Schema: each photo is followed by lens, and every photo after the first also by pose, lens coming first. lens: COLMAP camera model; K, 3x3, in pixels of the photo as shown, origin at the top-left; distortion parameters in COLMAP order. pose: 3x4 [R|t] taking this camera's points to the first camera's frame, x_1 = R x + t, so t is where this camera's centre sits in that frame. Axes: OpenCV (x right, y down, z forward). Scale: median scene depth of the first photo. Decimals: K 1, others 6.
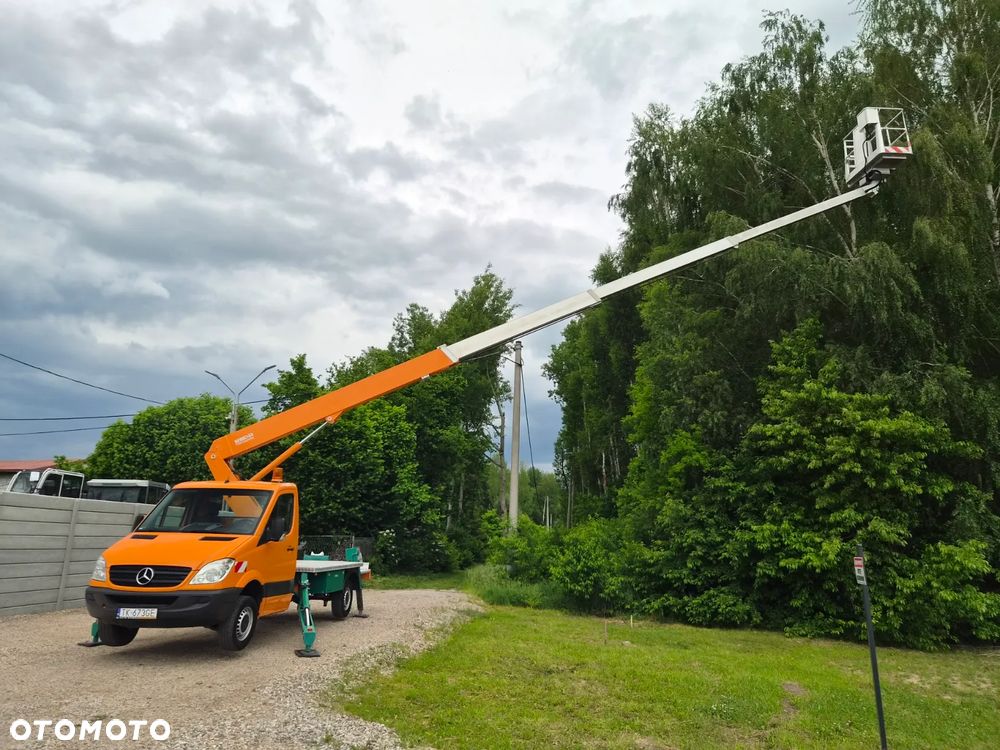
lens RADIAL K [[671.7, 0, 499.2], [0, 671.7, 369.4], [0, 0, 1]] dist [0.063727, -0.051224]
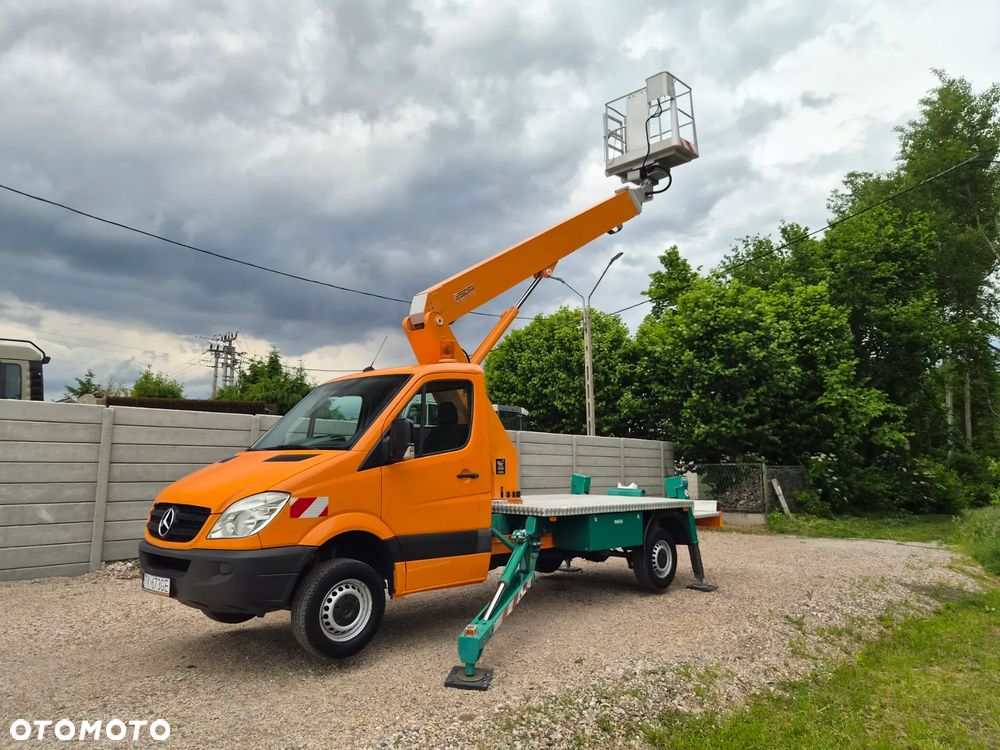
lens RADIAL K [[671.7, 0, 499.2], [0, 671.7, 369.4], [0, 0, 1]] dist [0.063727, -0.051224]
pose [[0.779808, -0.110741, -0.616146, 0.040340], [0.167517, 0.985250, 0.034931, 0.106825], [0.603189, -0.130454, 0.786857, 0.385554]]
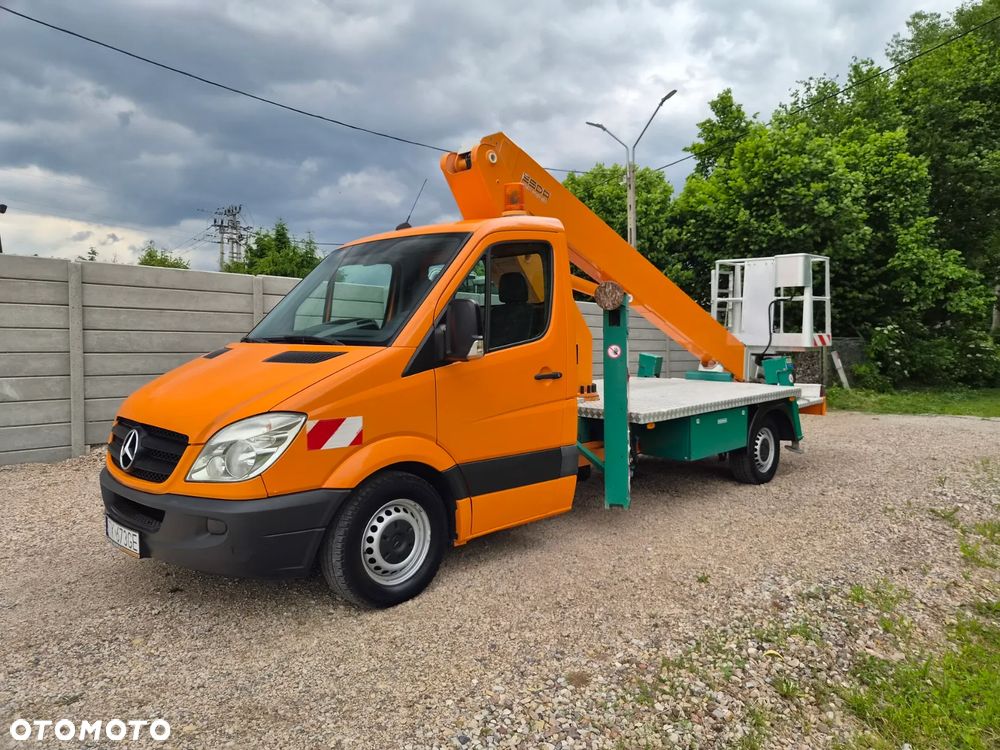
lens RADIAL K [[671.7, 0, 499.2], [0, 671.7, 369.4], [0, 0, 1]] dist [0.063727, -0.051224]
pose [[0.767079, -0.007215, -0.641512, -0.048302], [0.178075, 0.963040, 0.202099, 0.130775], [0.616343, -0.269263, 0.740013, 0.446529]]
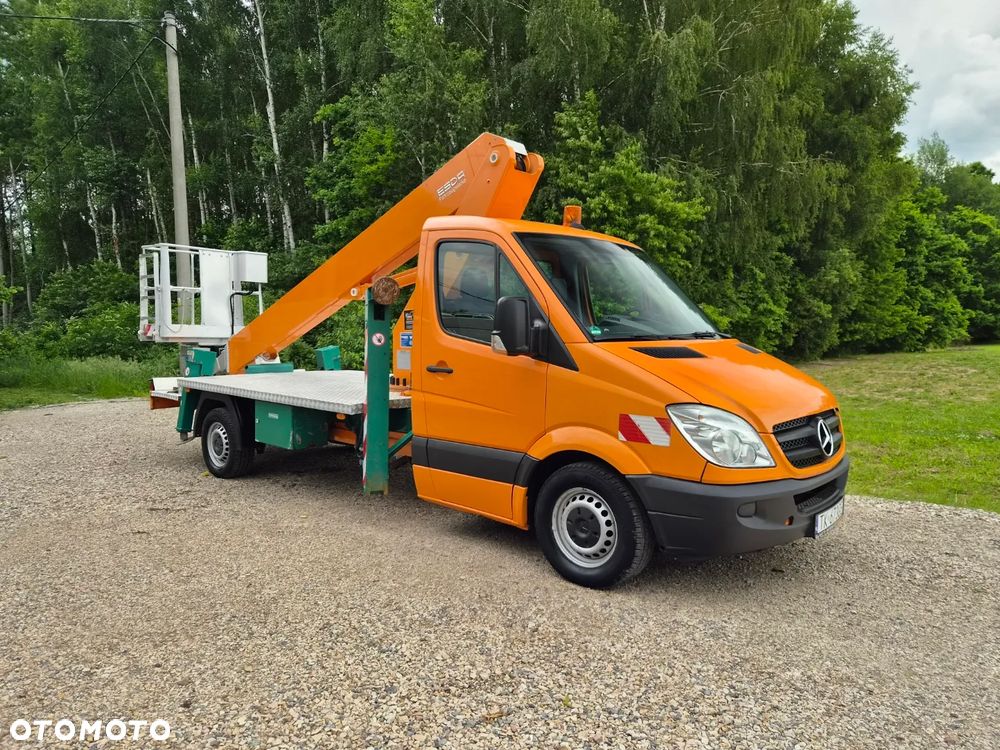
lens RADIAL K [[673.2, 0, 500.0], [0, 673.2, 375.0], [0, 0, 1]] dist [0.049187, -0.027393]
pose [[0.589629, -0.095549, 0.802003, -0.520896], [-0.167667, 0.956866, 0.237268, 0.121782], [-0.790079, -0.274369, 0.548175, 0.497606]]
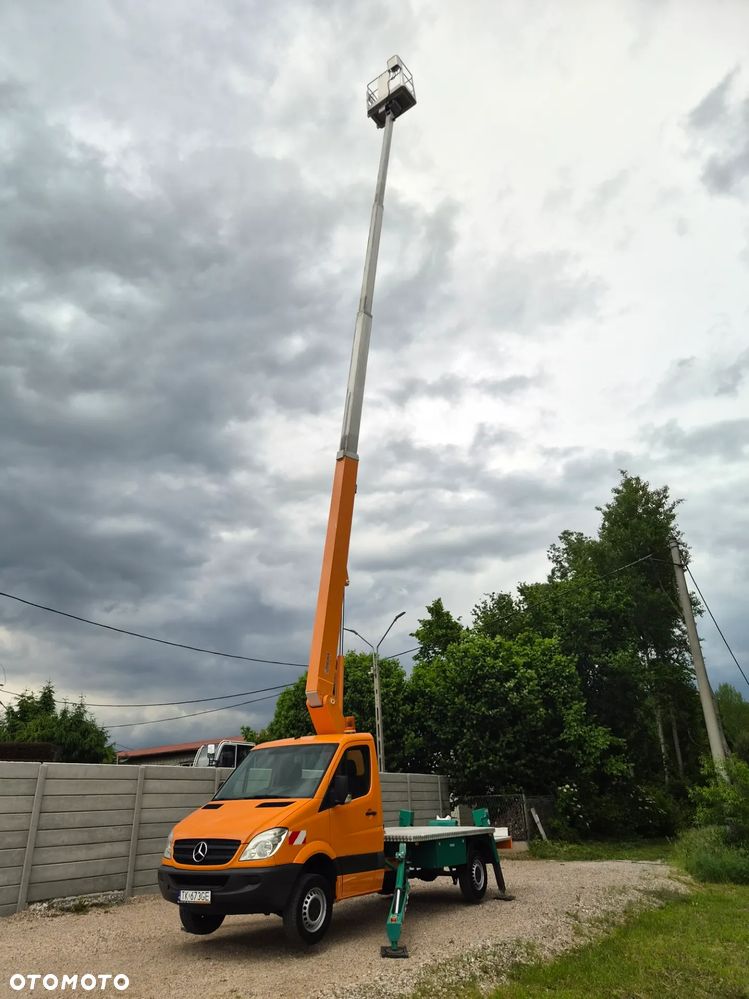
lens RADIAL K [[671.0, 0, 365.9], [0, 671.0, 503.6], [0, 0, 1]] dist [0.063727, -0.051224]
pose [[0.880625, -0.229535, -0.414503, 0.084076], [0.158618, 0.967163, -0.198585, 0.036949], [0.446474, 0.109131, 0.888117, 0.127701]]
